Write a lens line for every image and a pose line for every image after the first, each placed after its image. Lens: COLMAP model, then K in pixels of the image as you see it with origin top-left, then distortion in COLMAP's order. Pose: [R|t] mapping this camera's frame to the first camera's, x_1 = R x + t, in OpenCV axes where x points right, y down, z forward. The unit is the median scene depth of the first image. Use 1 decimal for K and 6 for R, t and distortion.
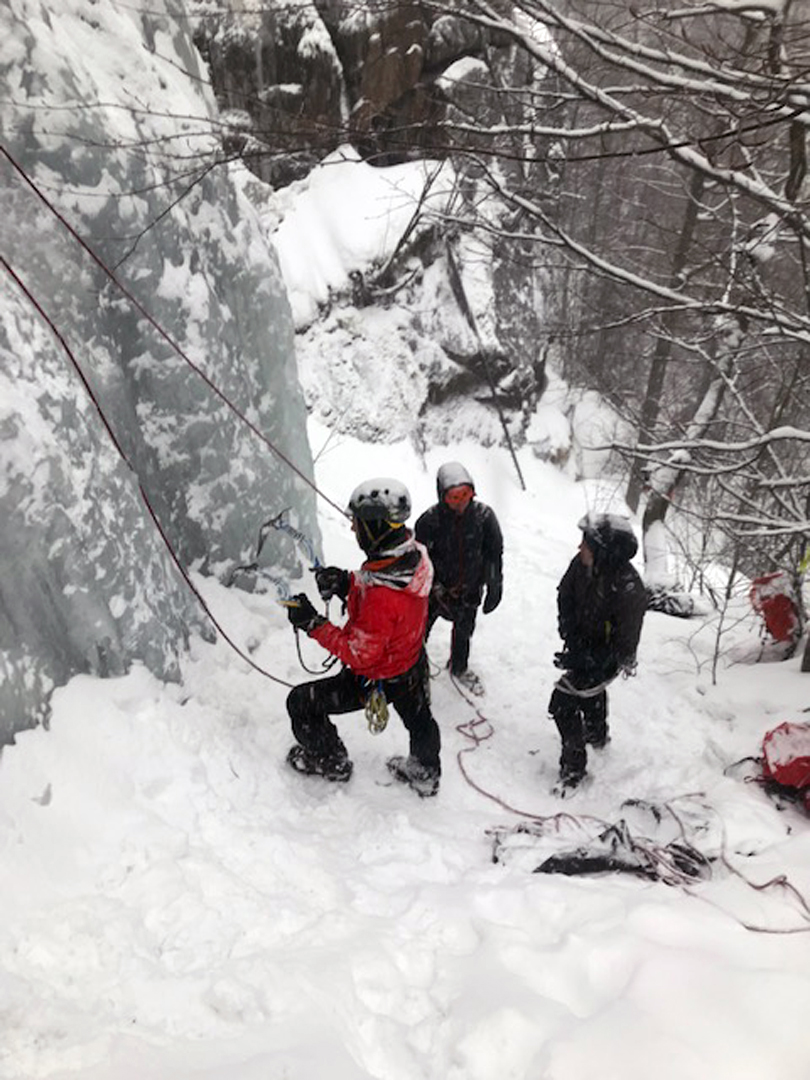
lens RADIAL K [[876.2, 0, 402.4], [0, 876.2, 523.9], [0, 0, 1]] dist [0.037465, -0.030133]
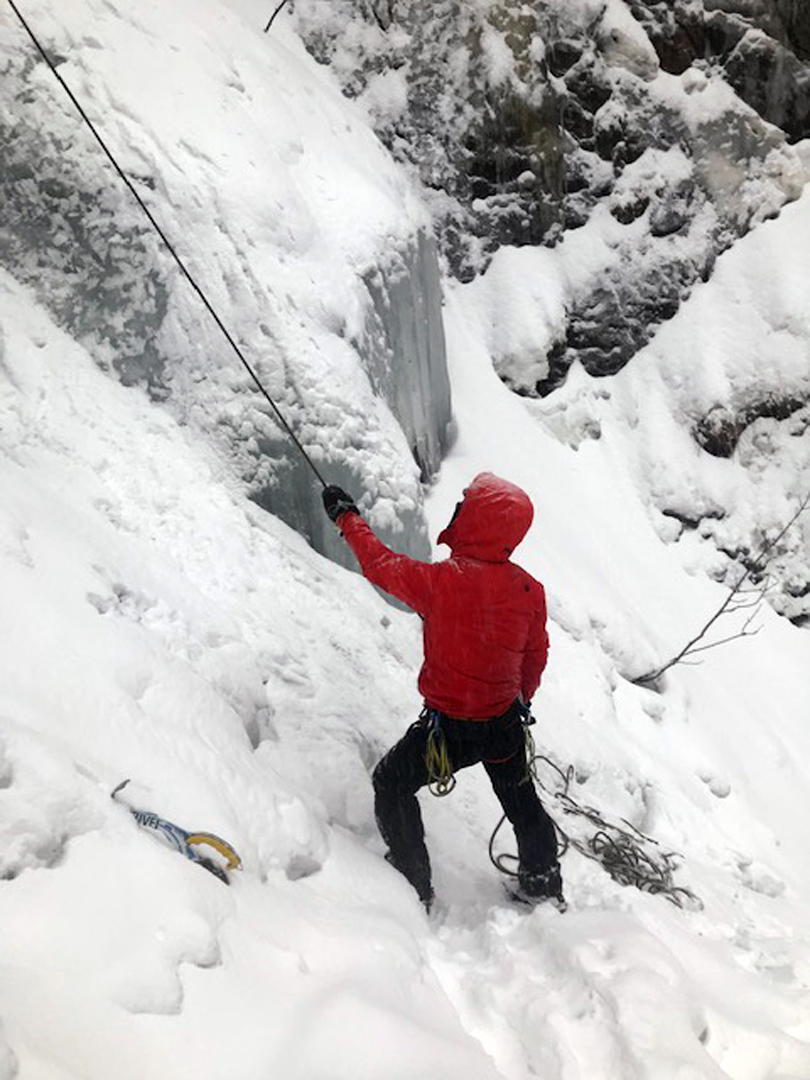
lens RADIAL K [[876.2, 0, 407.6], [0, 876.2, 539.9], [0, 0, 1]] dist [0.037465, -0.030133]
pose [[0.730831, 0.172664, -0.660358, 0.365403], [-0.324215, 0.939180, -0.113248, -0.177851], [0.600641, 0.296864, 0.742362, 2.907983]]
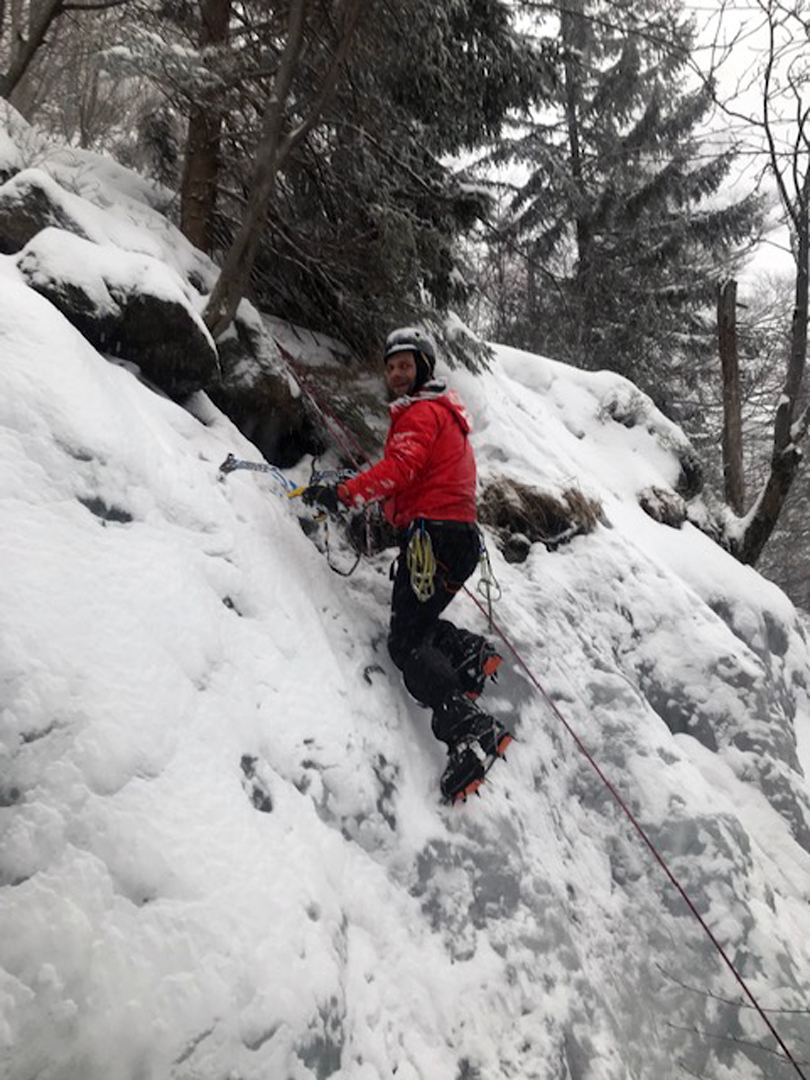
lens RADIAL K [[876.2, 0, 412.7], [0, 876.2, 536.5], [0, 0, 1]] dist [0.037465, -0.030133]
pose [[0.753926, -0.168229, -0.635054, -0.007663], [-0.389239, 0.664336, -0.638084, -0.047680], [0.529233, 0.728256, 0.435379, 0.054858]]
